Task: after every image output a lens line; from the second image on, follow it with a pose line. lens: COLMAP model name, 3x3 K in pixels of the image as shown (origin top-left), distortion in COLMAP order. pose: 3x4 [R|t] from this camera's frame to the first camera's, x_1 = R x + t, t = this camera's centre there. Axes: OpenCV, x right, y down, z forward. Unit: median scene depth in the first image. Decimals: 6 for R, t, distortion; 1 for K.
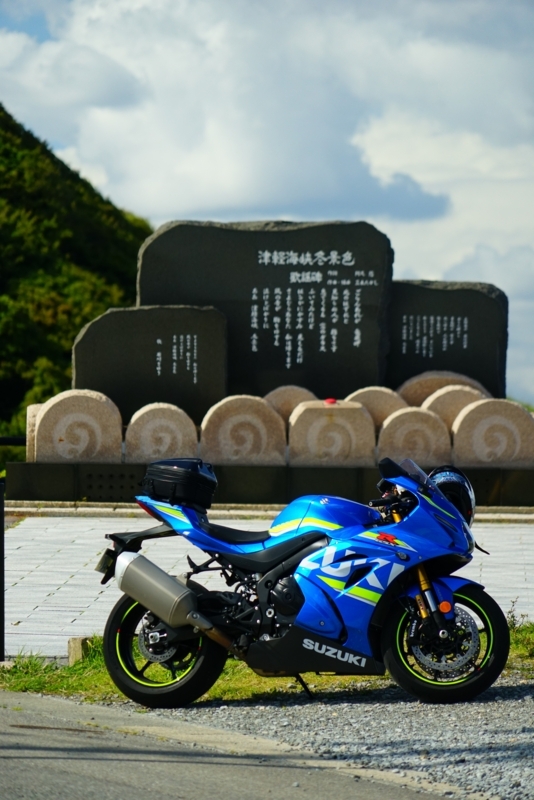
lens RADIAL K [[5451.1, 0, 266.7], [0, 5451.1, 399.9], [0, 0, 1]] dist [-0.496373, 0.000000]
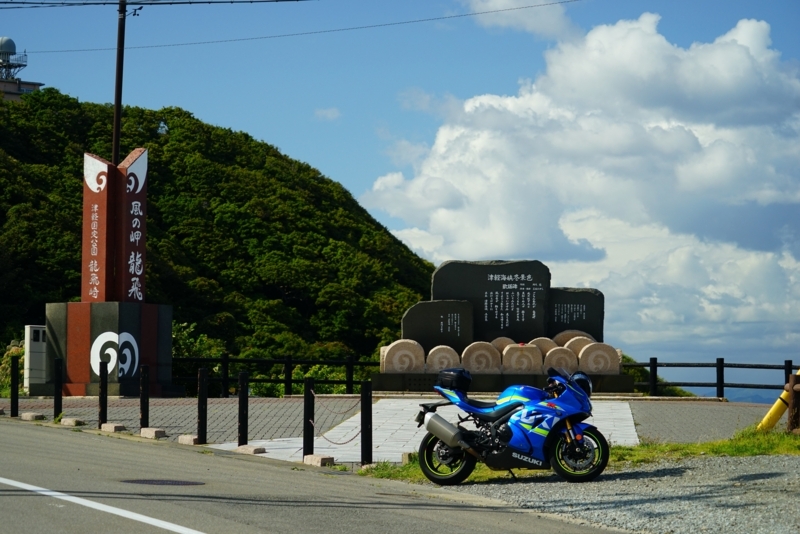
lens RADIAL K [[2524.3, 0, 400.4], [0, 2524.3, 267.4], [0, 0, 1]] dist [-0.298325, 0.000000]
pose [[0.999370, -0.006139, -0.034968, -0.001108], [0.005037, 0.999491, -0.031512, 0.001121], [0.035143, 0.031316, 0.998892, 0.004723]]
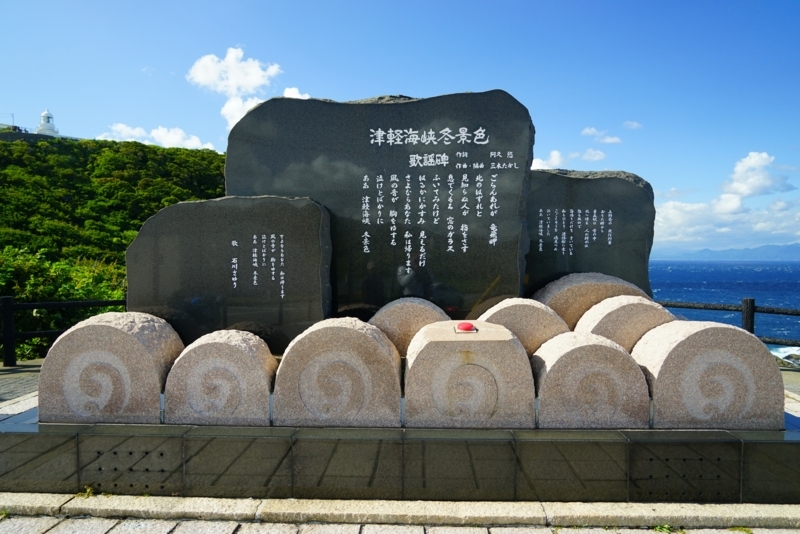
lens RADIAL K [[538.3, 0, 403.8], [0, 538.3, 274.1], [0, 0, 1]] dist [-0.030744, -0.000297]
pose [[0.998824, -0.010258, -0.047390, 0.007237], [0.013181, 0.998004, 0.061768, -0.010822], [0.046661, -0.062320, 0.996965, 0.935077]]
